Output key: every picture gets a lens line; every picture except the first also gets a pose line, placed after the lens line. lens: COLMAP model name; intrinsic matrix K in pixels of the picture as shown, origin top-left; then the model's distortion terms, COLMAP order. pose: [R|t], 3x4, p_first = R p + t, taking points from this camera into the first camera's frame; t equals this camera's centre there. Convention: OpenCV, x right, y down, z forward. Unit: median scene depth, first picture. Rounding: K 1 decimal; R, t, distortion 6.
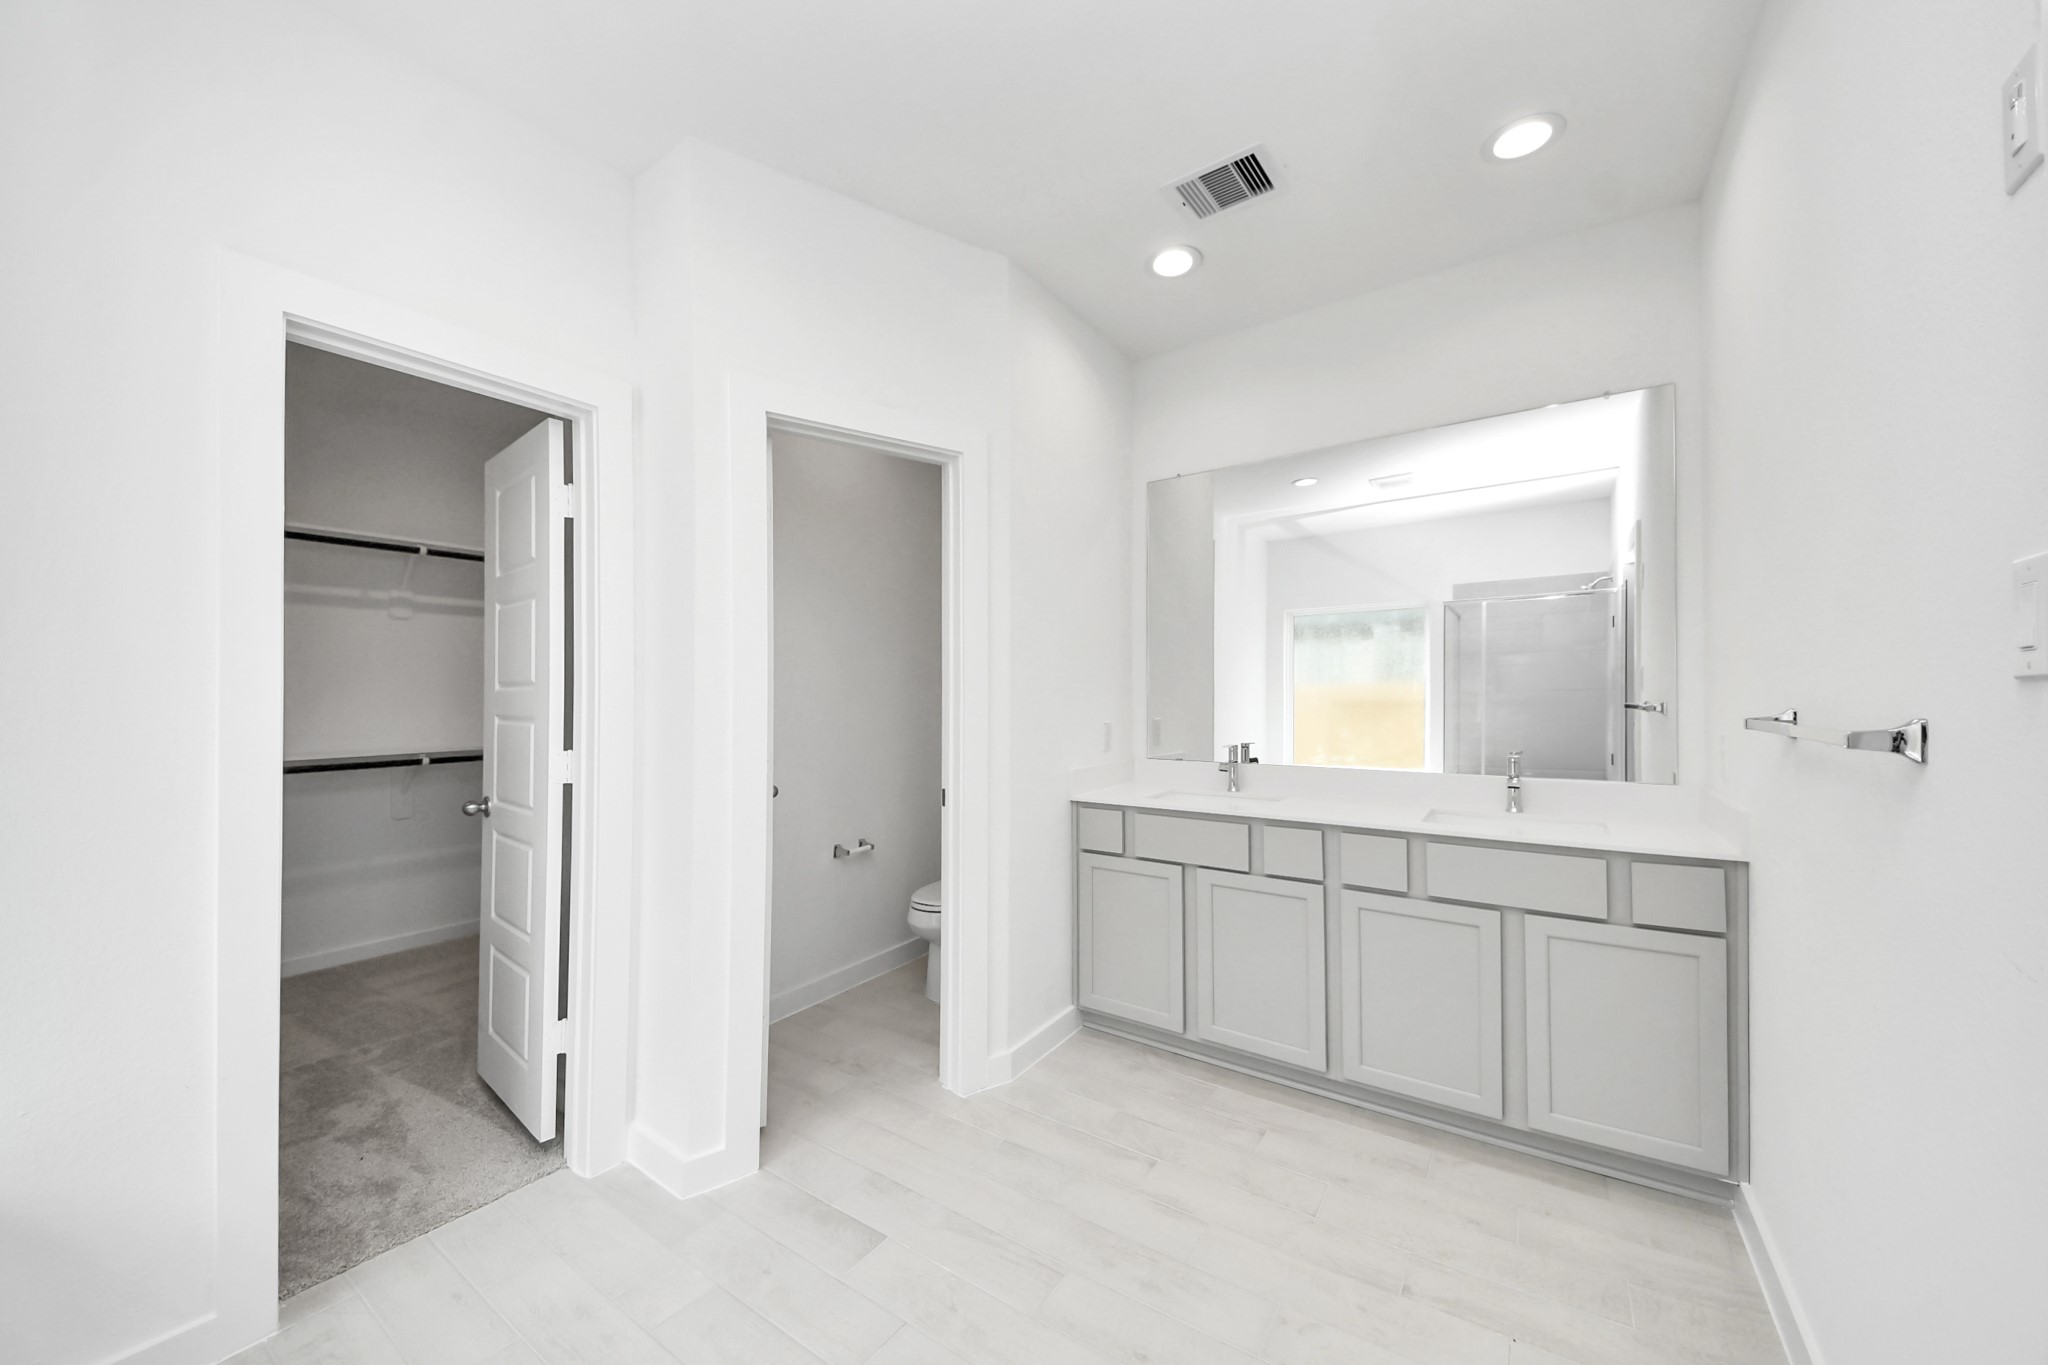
lens RADIAL K [[744.6, 0, 1012.4], [0, 744.6, 679.5], [0, 0, 1]] dist [0.045745, -0.027313]
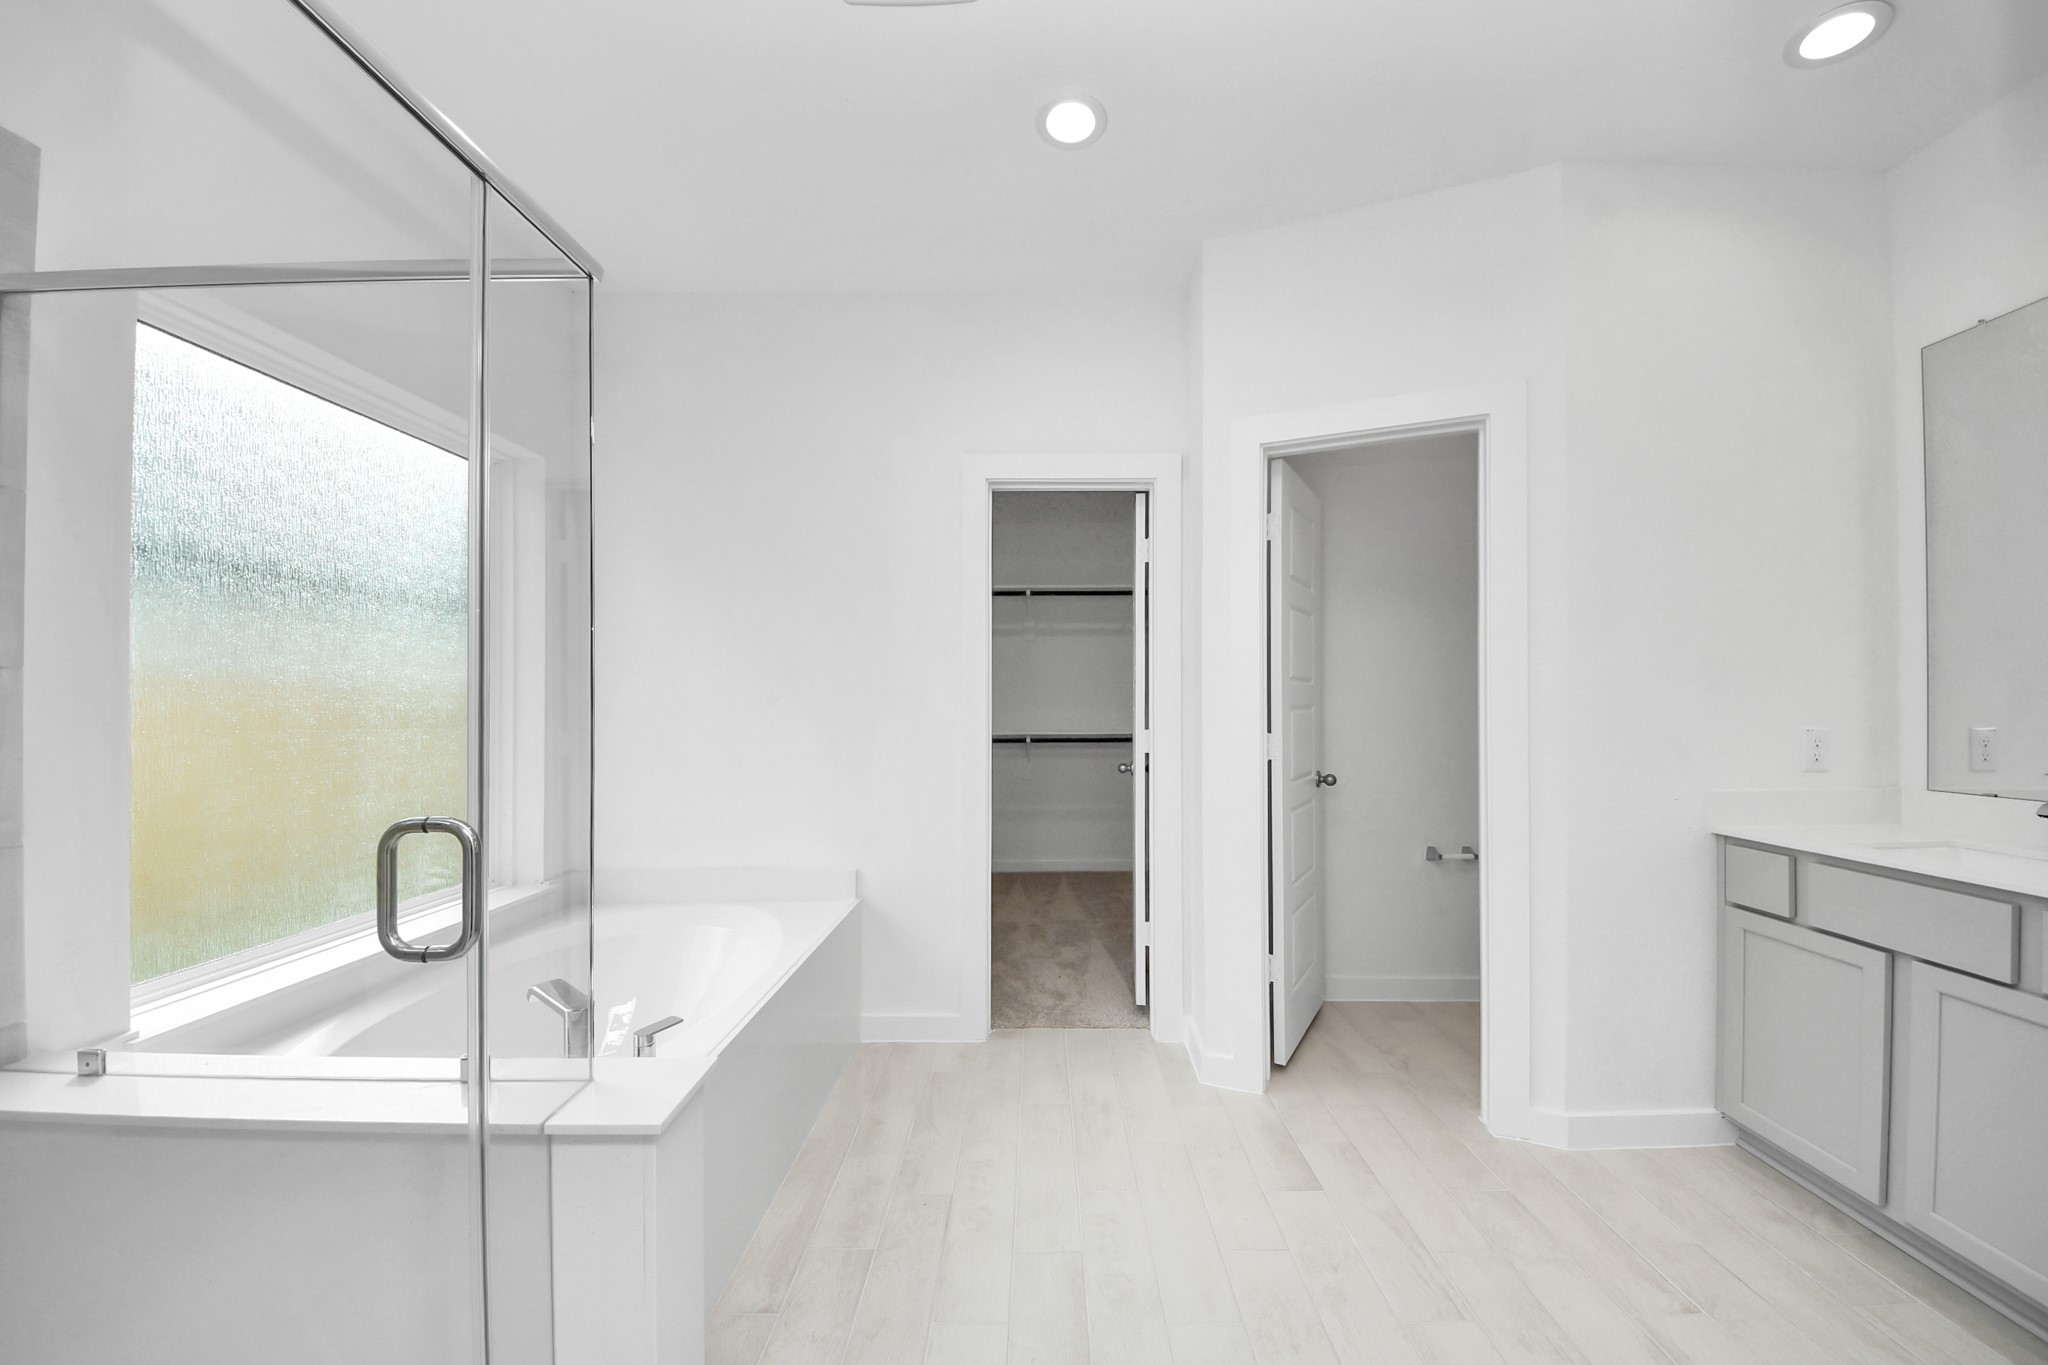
lens RADIAL K [[718.1, 0, 1024.0], [0, 718.1, 682.5], [0, 0, 1]] dist [0.038181, -0.019467]
pose [[0.580782, -0.013373, -0.813949, 0.319083], [0.014197, 0.999879, -0.006297, 0.011057], [0.813936, -0.007899, 0.580902, 0.040697]]
